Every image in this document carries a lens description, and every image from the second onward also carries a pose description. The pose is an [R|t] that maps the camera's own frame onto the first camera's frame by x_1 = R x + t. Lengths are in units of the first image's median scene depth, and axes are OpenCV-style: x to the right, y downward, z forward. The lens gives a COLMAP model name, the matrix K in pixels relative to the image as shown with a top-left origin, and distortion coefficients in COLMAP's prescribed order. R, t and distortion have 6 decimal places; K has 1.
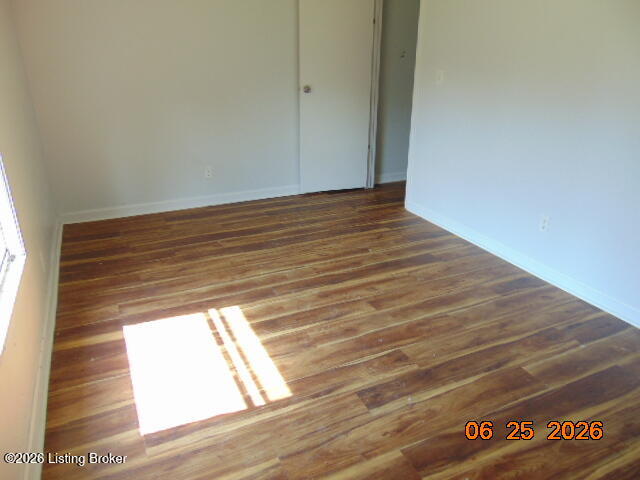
lens RADIAL K [[479.7, 0, 320.0], [0, 479.7, 240.0], [0, 0, 1]] dist [-0.027765, 0.051293]
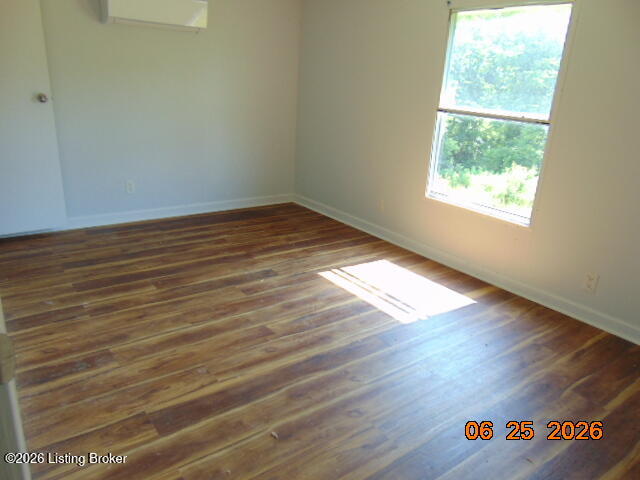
lens RADIAL K [[479.7, 0, 320.0], [0, 479.7, 240.0], [0, 0, 1]] dist [-0.027765, 0.051293]
pose [[-0.977651, 0.008683, -0.210057, 0.226403], [-0.131602, 0.753904, 0.643669, -0.665672], [0.163952, 0.656927, -0.735912, 1.738352]]
